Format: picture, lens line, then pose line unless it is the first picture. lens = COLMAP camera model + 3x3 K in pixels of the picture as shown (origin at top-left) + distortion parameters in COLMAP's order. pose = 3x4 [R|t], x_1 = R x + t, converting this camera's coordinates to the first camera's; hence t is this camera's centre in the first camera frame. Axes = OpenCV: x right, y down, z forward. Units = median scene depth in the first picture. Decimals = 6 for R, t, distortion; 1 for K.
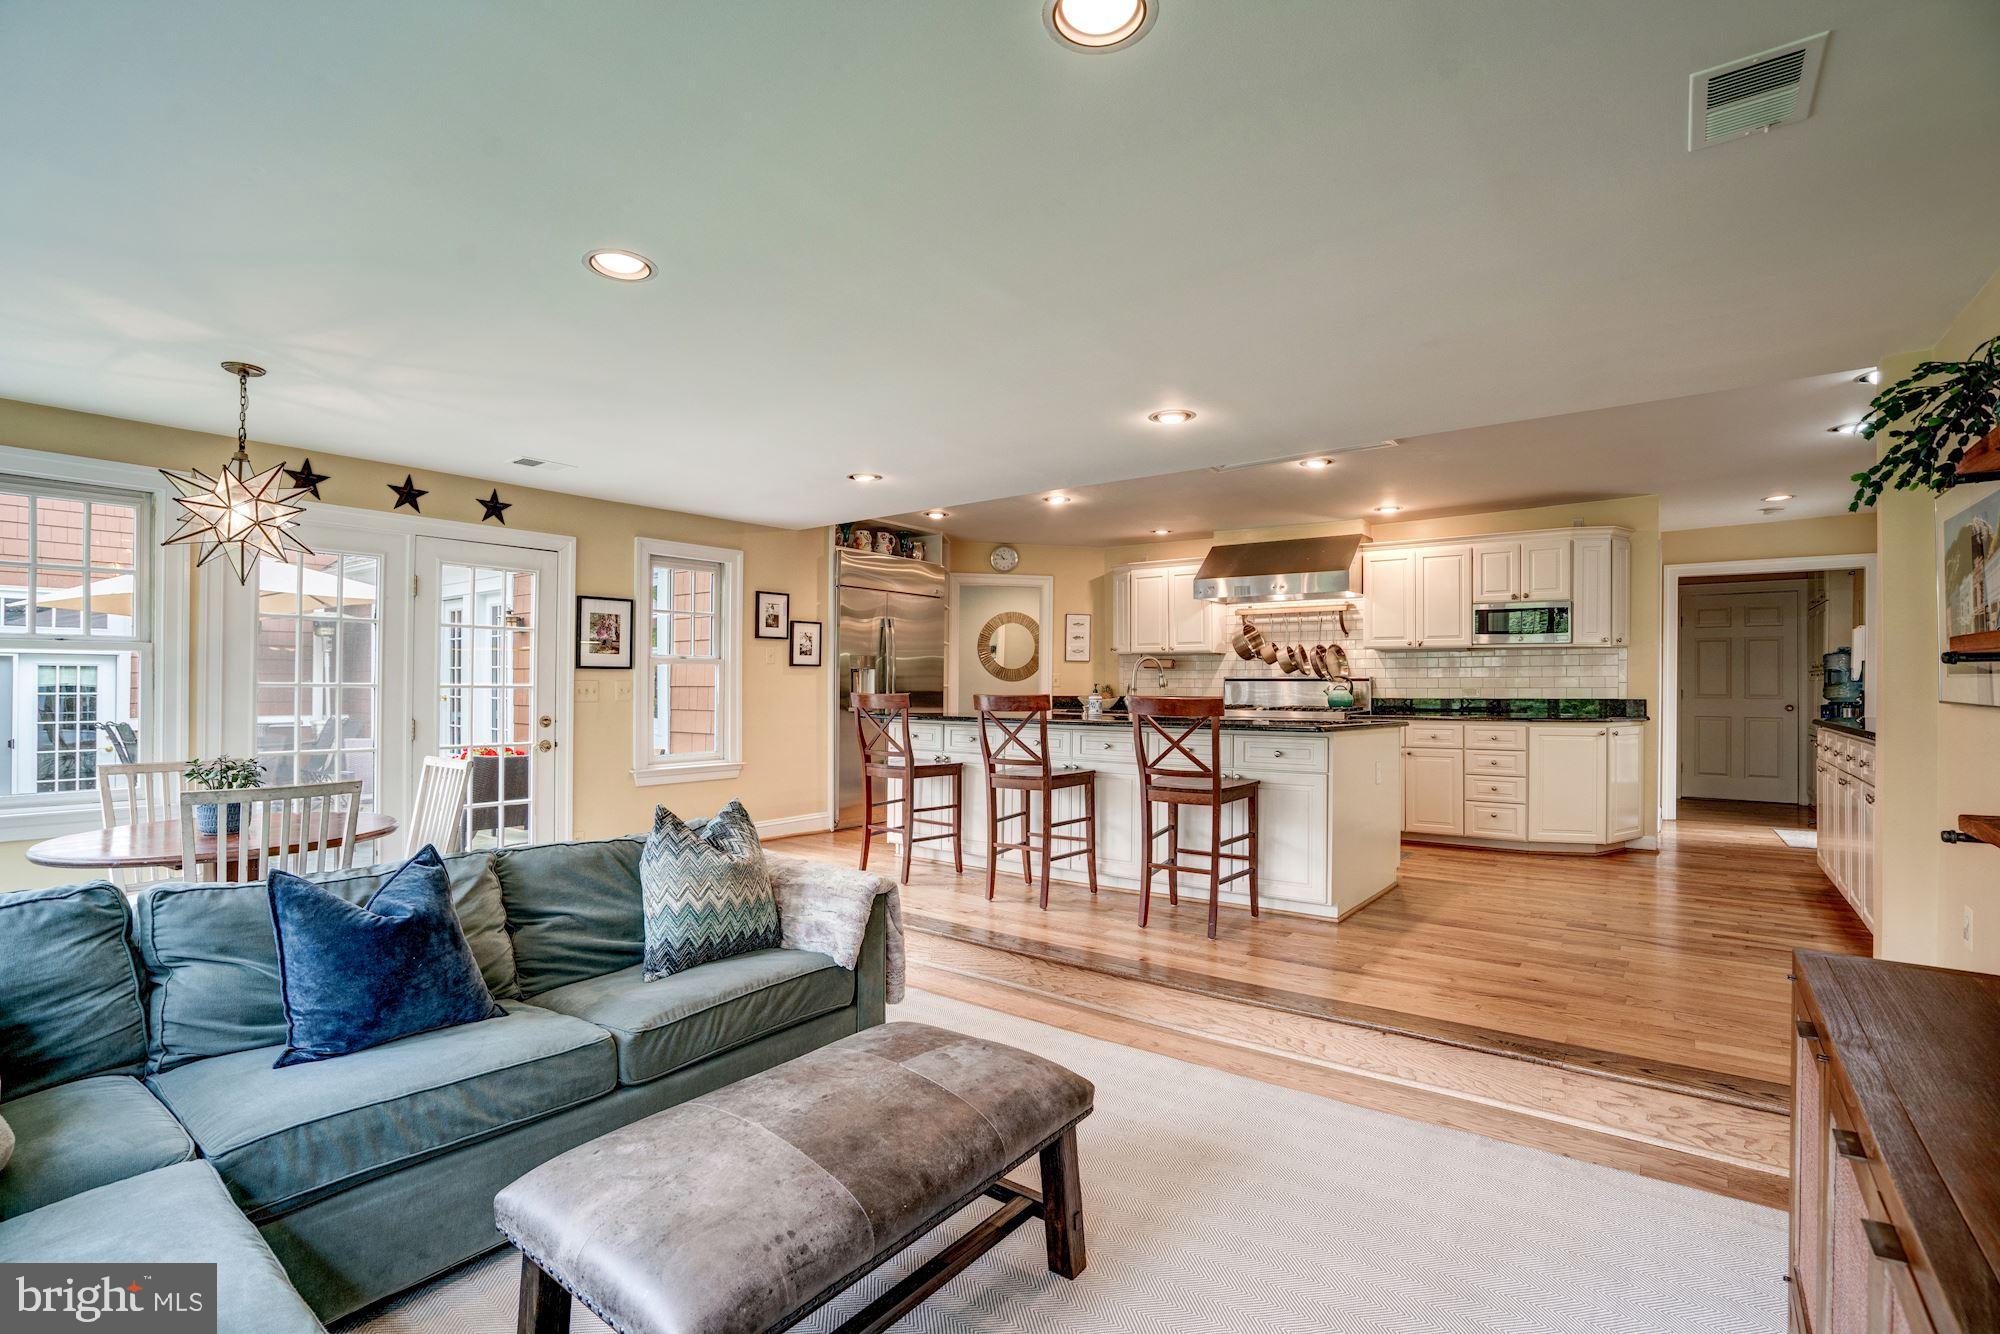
lens RADIAL K [[924.7, 0, 987.4], [0, 924.7, 676.7], [0, 0, 1]] dist [-0.062944, 0.026719]
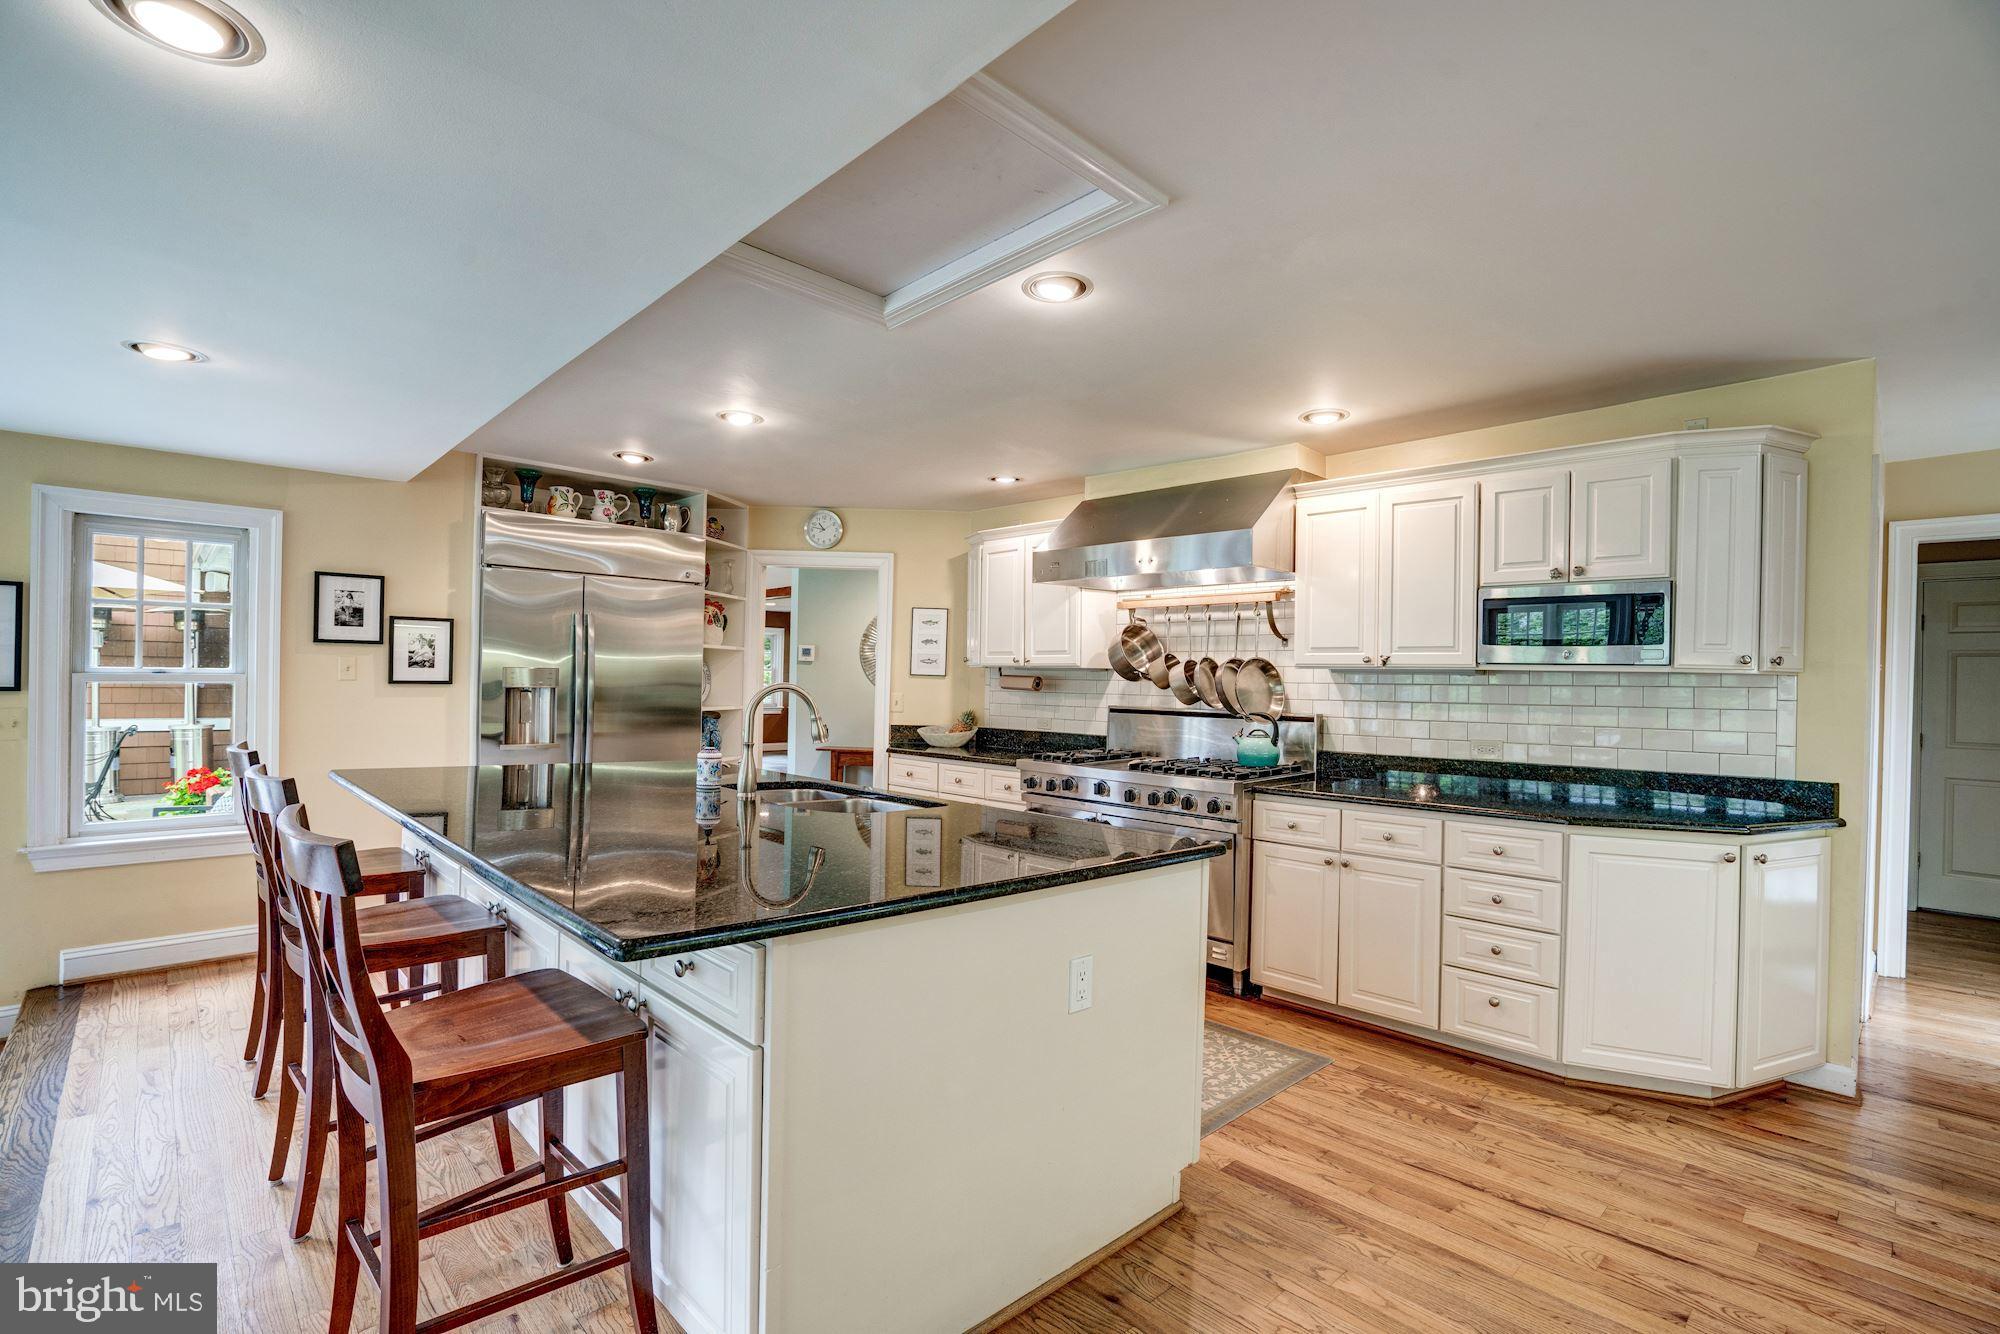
lens RADIAL K [[924.7, 0, 987.4], [0, 924.7, 676.7], [0, 0, 1]] dist [-0.062944, 0.026719]
pose [[0.988882, 0.013859, -0.148055, 0.315754], [-0.013400, 0.999902, 0.004098, -0.025273], [0.148097, -0.002069, 0.988971, 0.413973]]
